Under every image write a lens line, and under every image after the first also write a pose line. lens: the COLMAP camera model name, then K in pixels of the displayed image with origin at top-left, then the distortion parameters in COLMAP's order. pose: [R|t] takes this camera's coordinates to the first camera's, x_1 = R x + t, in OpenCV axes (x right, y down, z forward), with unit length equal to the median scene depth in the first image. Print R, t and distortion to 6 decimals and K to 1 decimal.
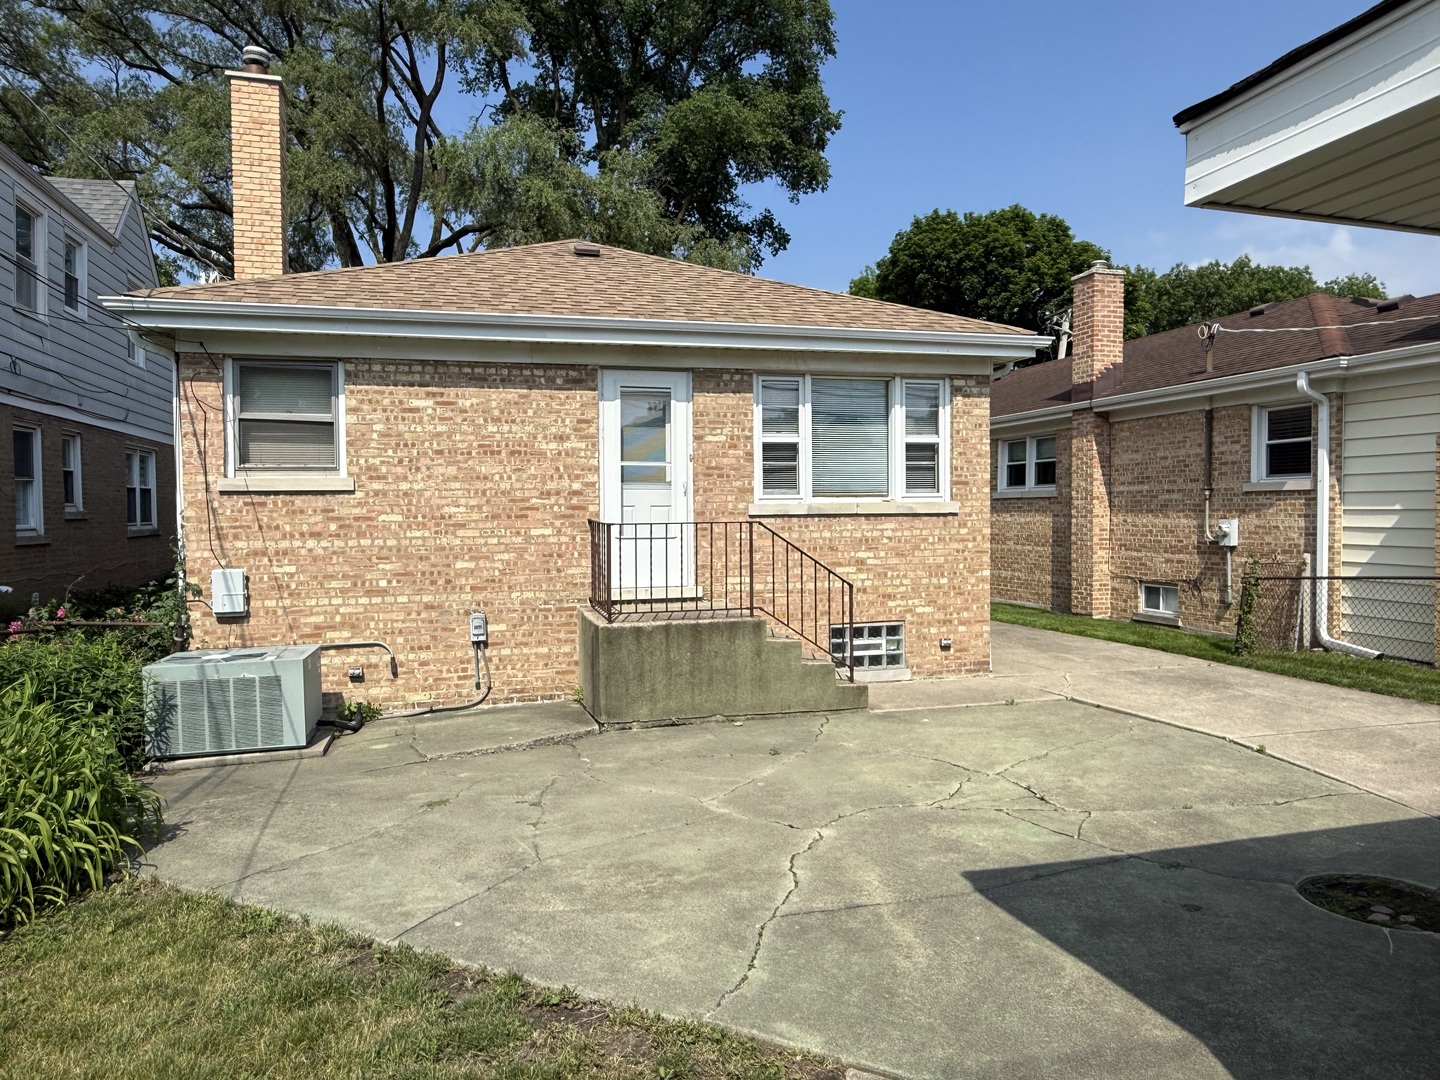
lens RADIAL K [[968.0, 0, 721.0], [0, 968.0, 542.2], [0, 0, 1]] dist [0.002076, 0.000831]
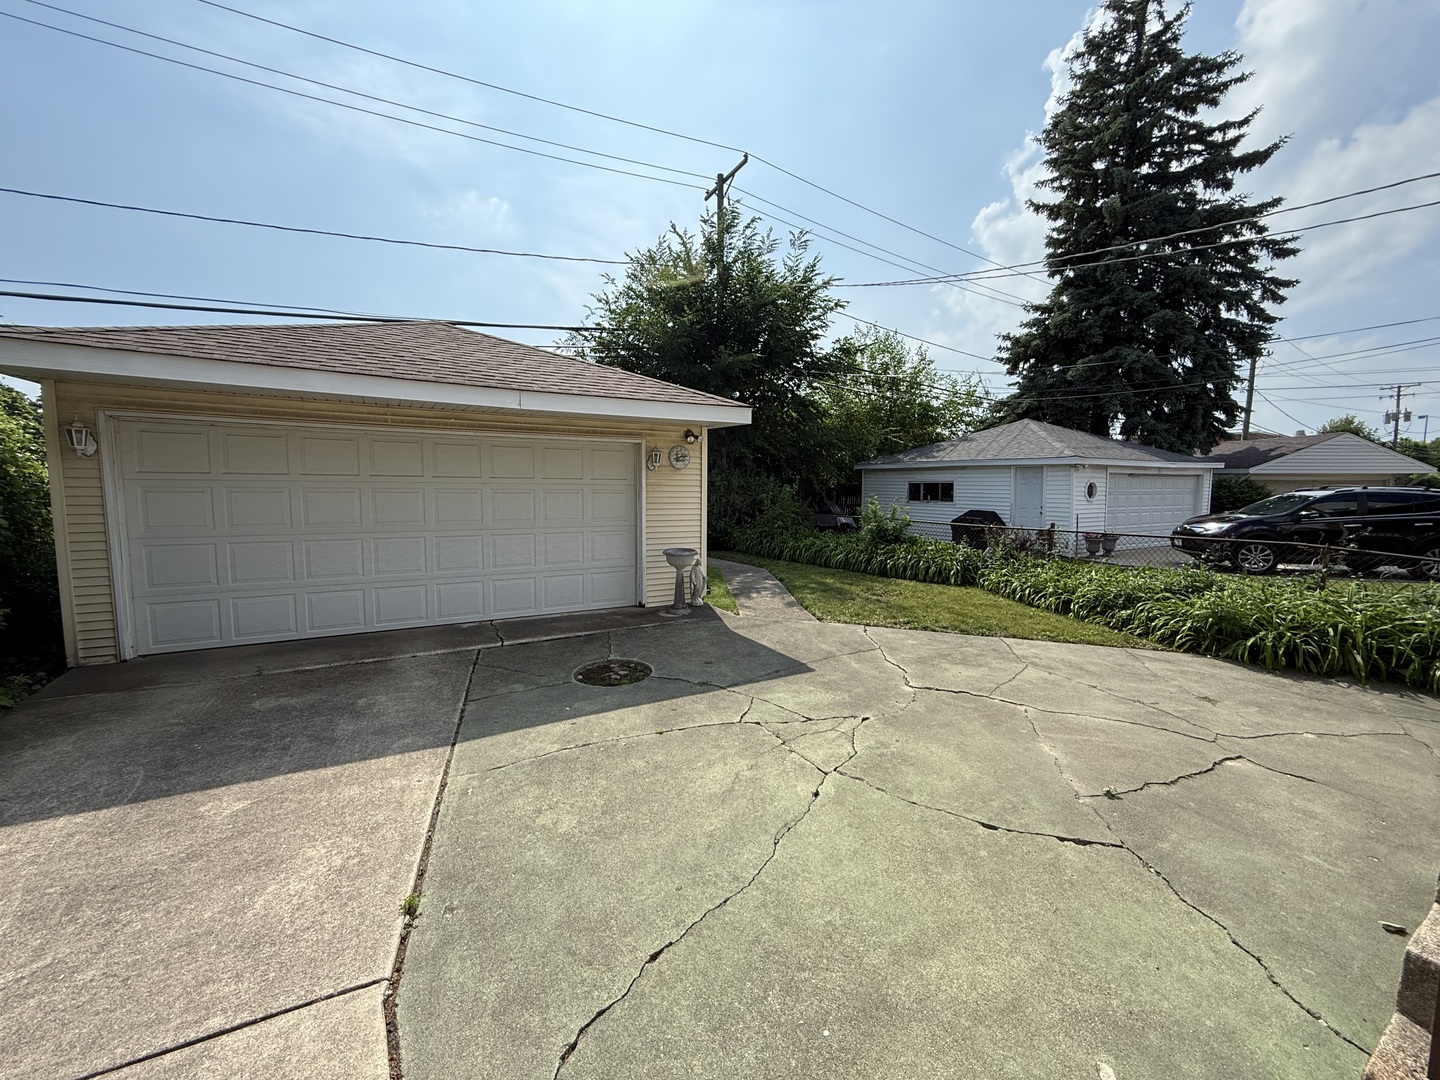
lens RADIAL K [[580.6, 0, 716.8], [0, 580.6, 539.6], [0, 0, 1]] dist [-0.000161, -0.000002]
pose [[-0.972736, 0.020190, -0.231035, 0.637727], [-0.009996, 0.991627, 0.128745, -0.054156], [0.231700, 0.127544, -0.964390, 1.855444]]
